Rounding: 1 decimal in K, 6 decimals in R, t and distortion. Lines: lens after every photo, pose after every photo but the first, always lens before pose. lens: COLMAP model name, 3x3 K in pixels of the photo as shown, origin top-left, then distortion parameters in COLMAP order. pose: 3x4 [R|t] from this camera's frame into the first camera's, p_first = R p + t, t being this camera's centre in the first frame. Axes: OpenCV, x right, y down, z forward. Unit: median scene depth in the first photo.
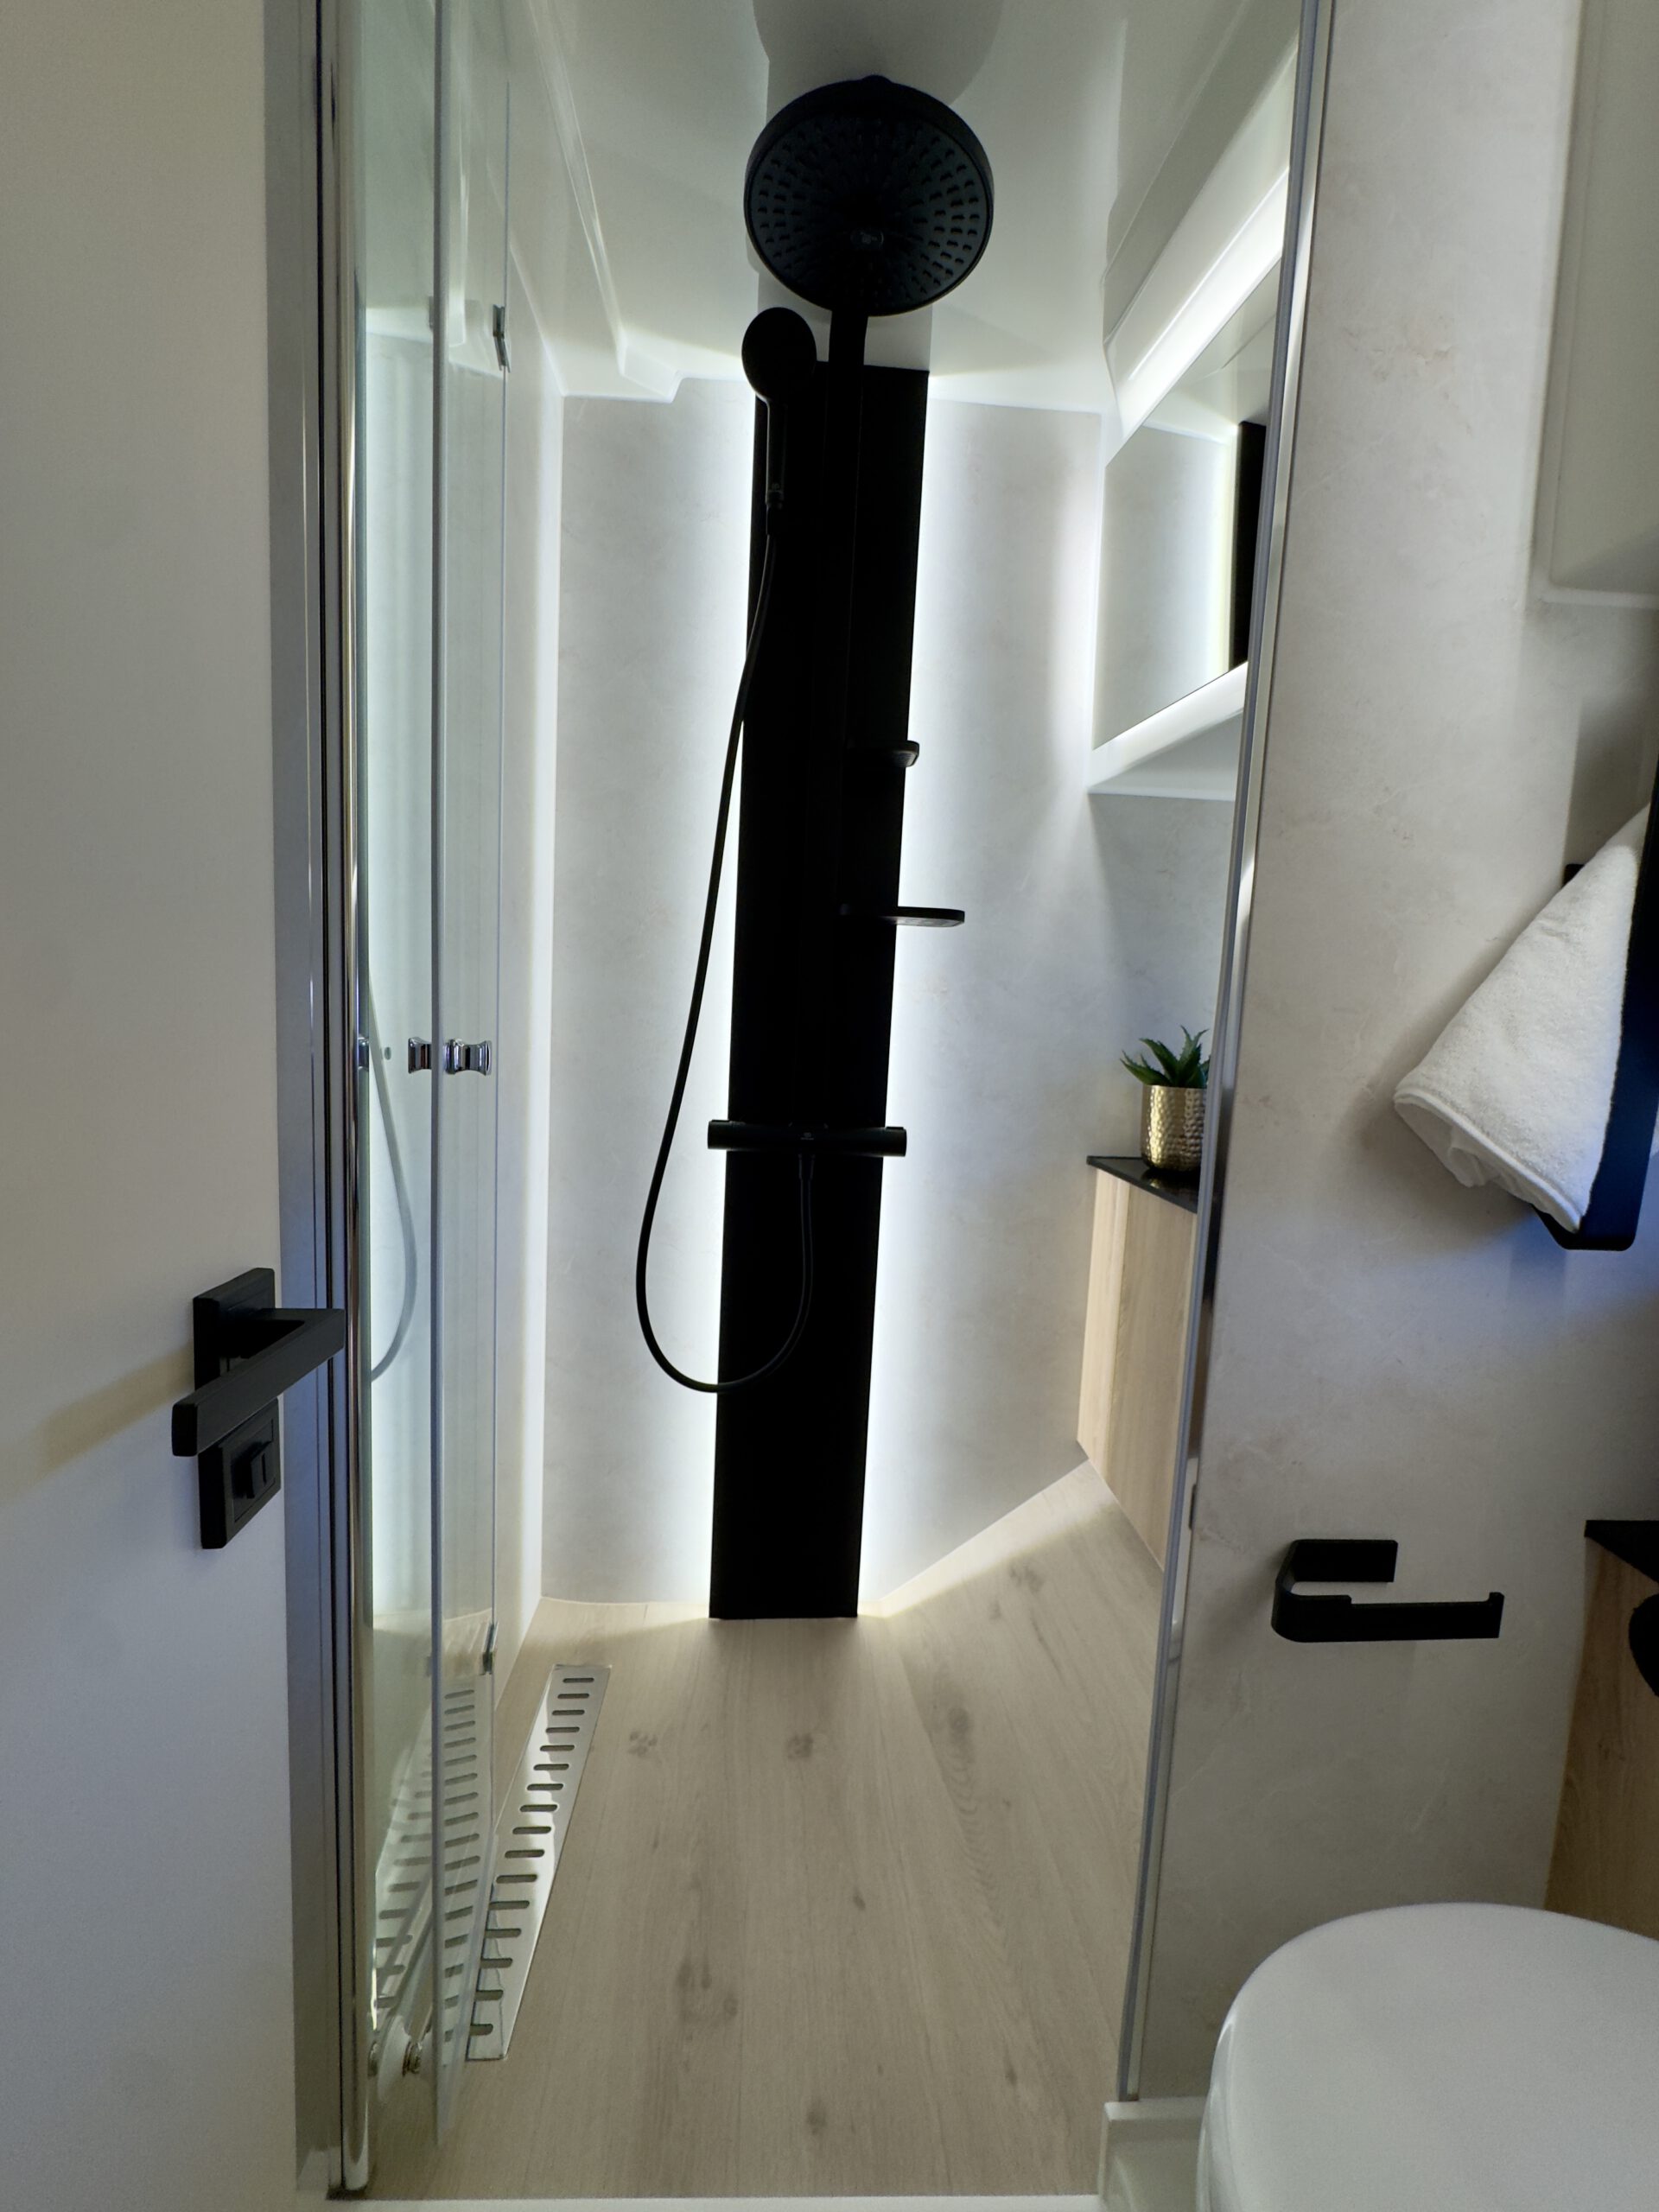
lens RADIAL K [[881.9, 0, 832.7], [0, 881.9, 1106.4], [0, 0, 1]] dist [-0.004133, 0.000233]
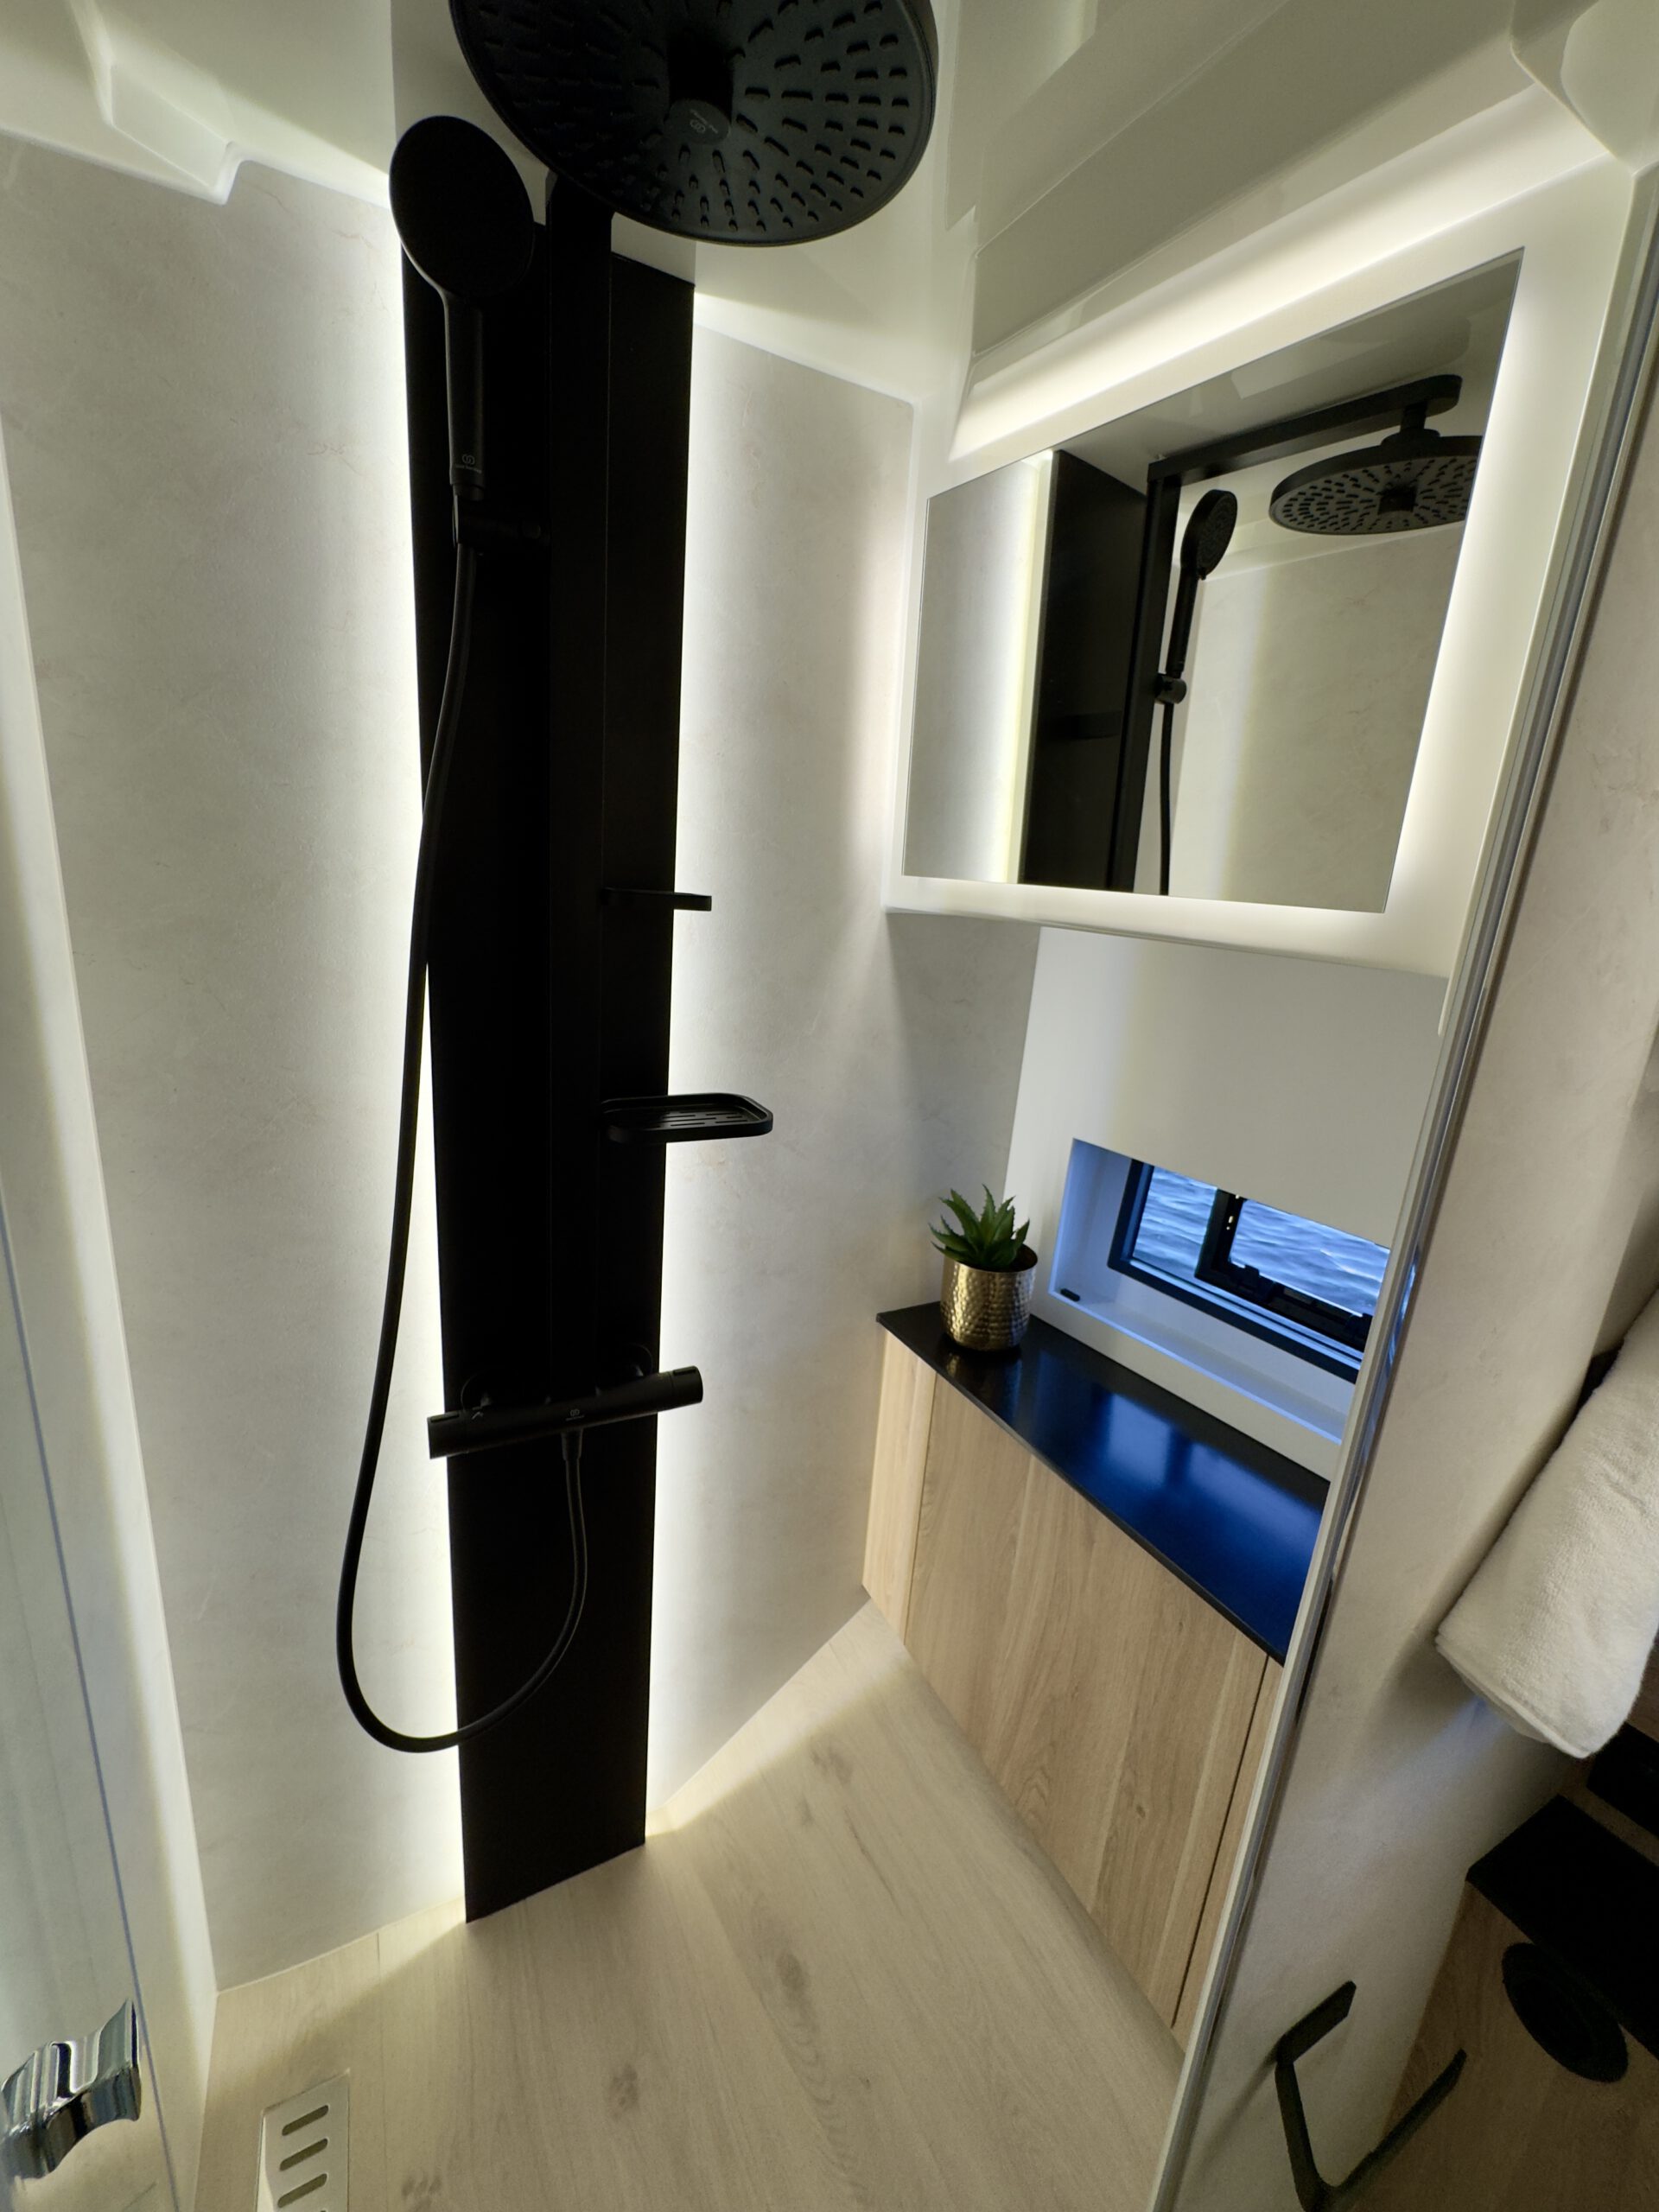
lens RADIAL K [[881.9, 0, 829.2], [0, 881.9, 1104.0], [0, 0, 1]] dist [-0.004133, 0.000233]
pose [[0.911337, -0.085896, 0.402599, -0.114313], [0.013217, 0.983590, 0.179935, -0.370270], [-0.411448, -0.158660, 0.897517, 0.294719]]
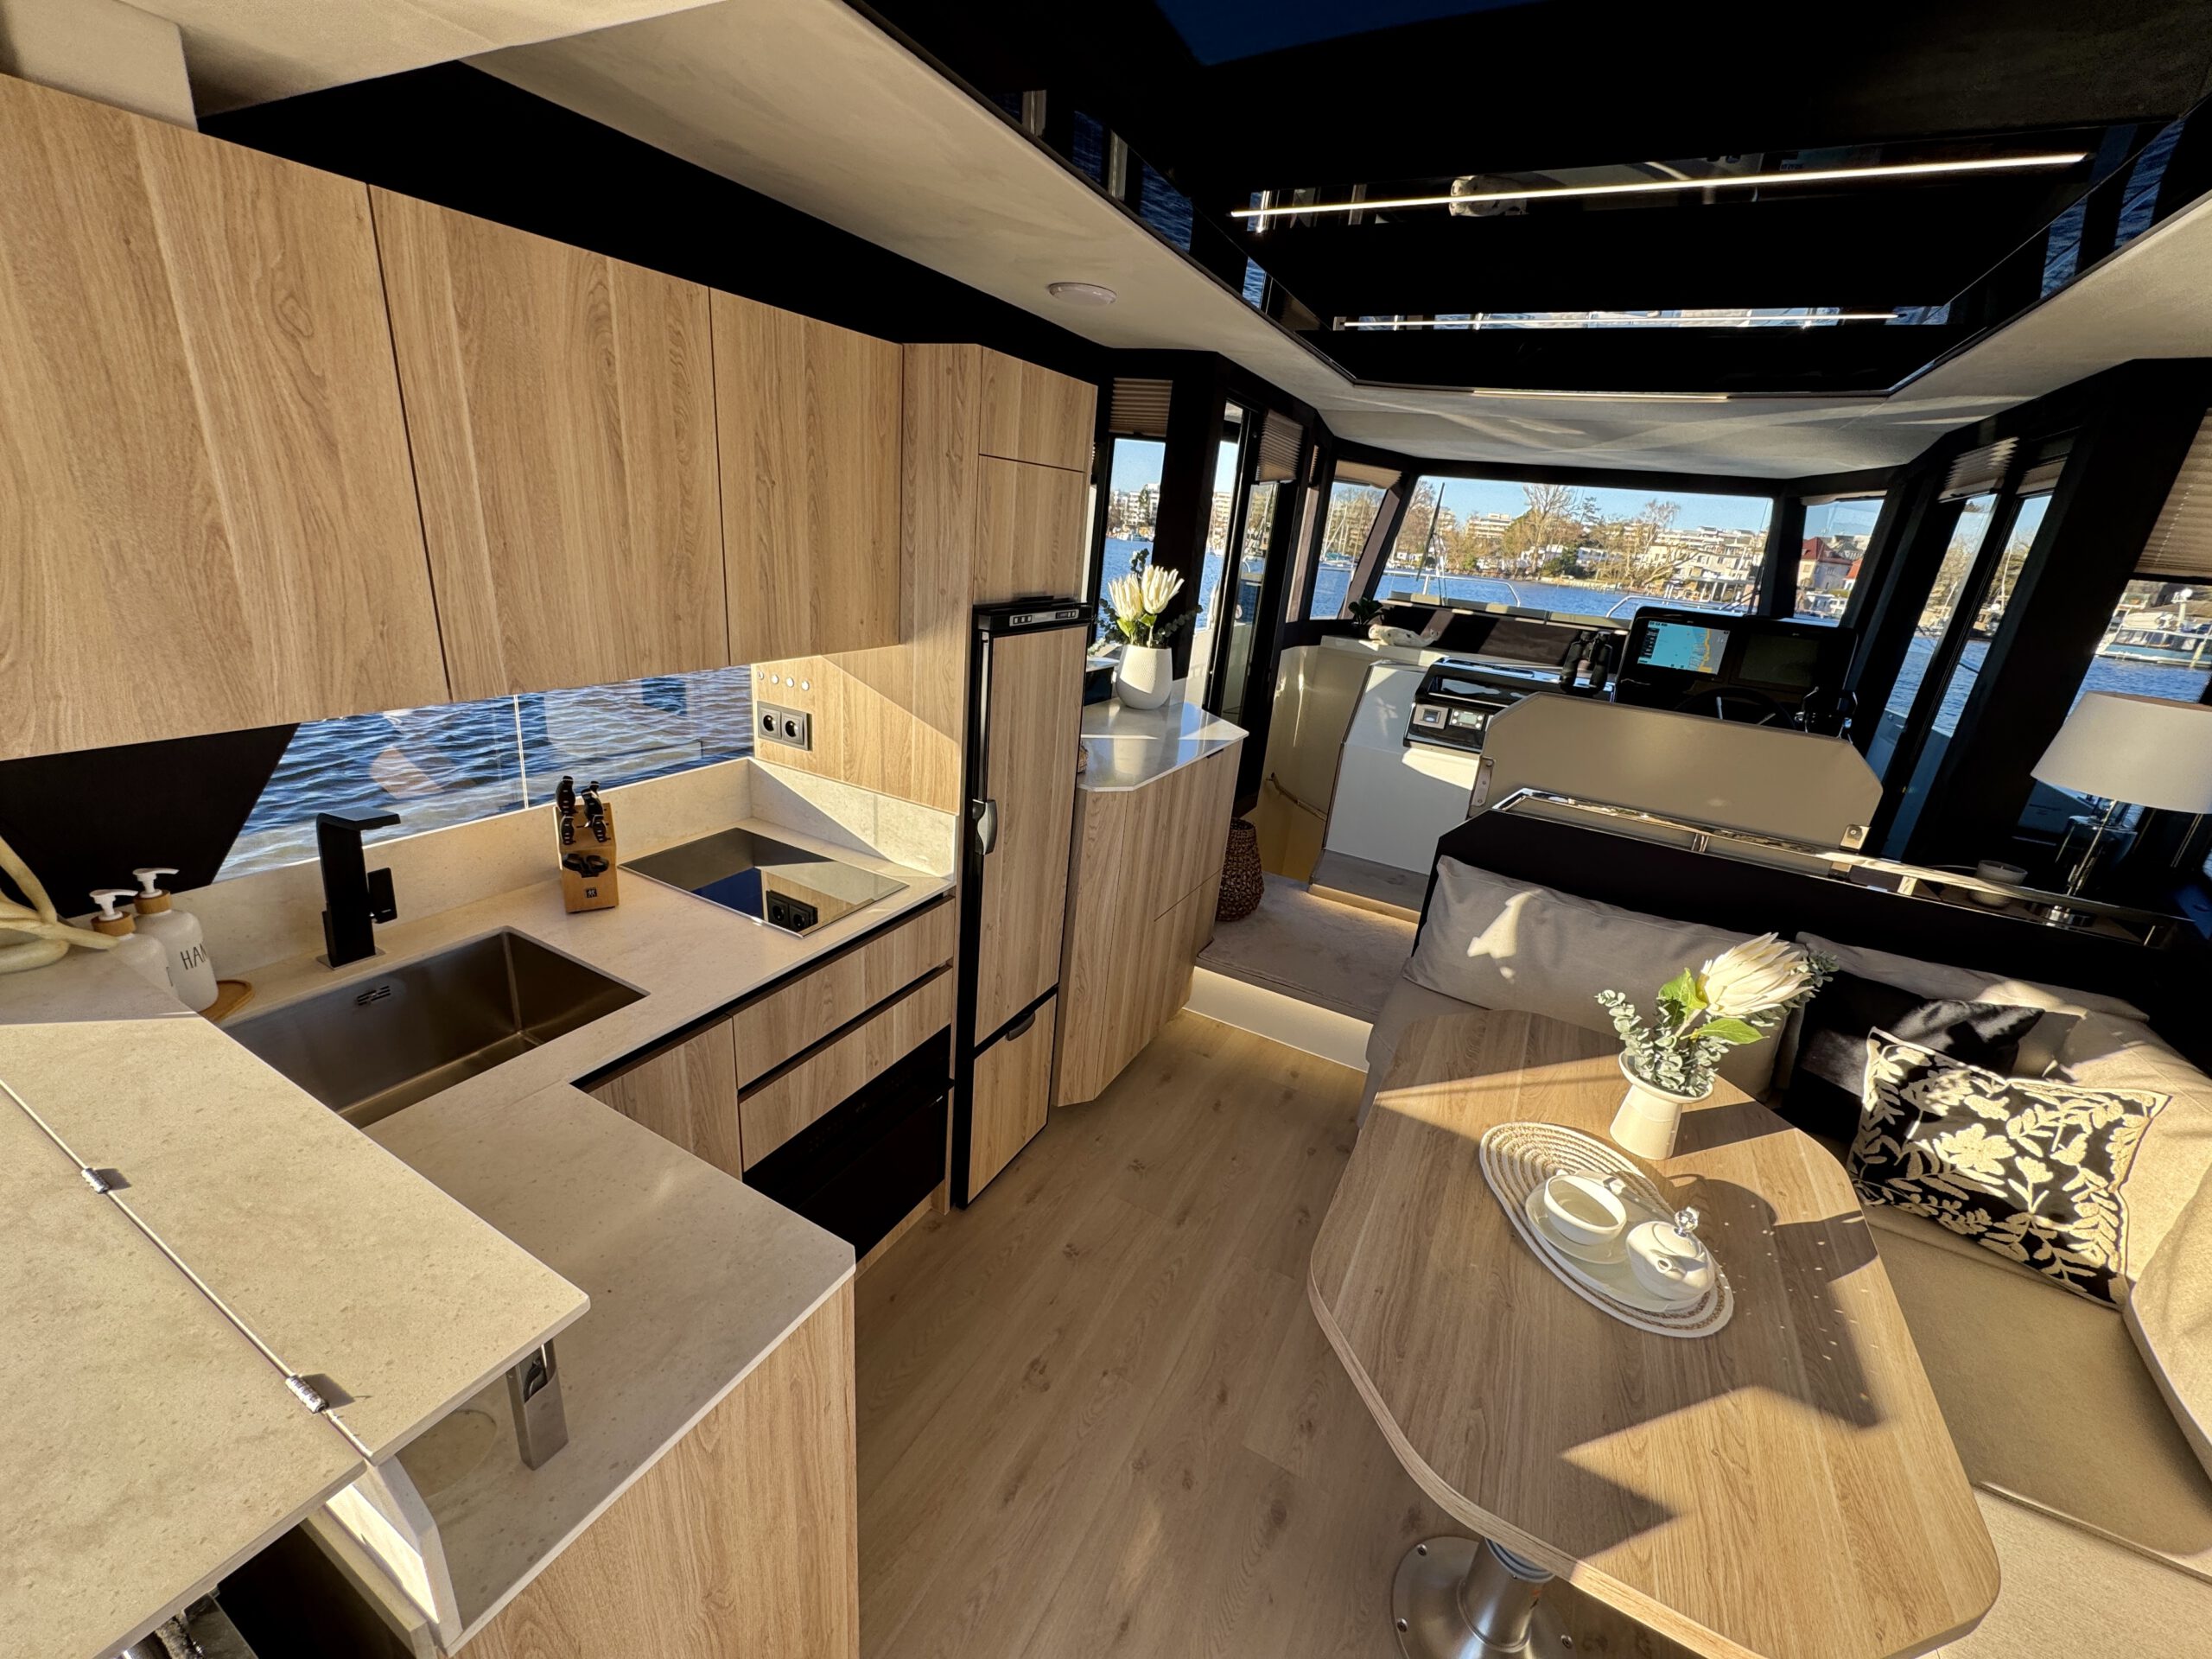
lens RADIAL K [[881.9, 0, 1106.7], [0, 881.9, 827.0], [0, 0, 1]] dist [-0.004133, 0.000233]
pose [[-0.844832, -0.286365, 0.451945, -0.630039], [-0.072948, 0.898470, 0.432933, 0.079817], [-0.530035, 0.332787, -0.779946, 1.198172]]
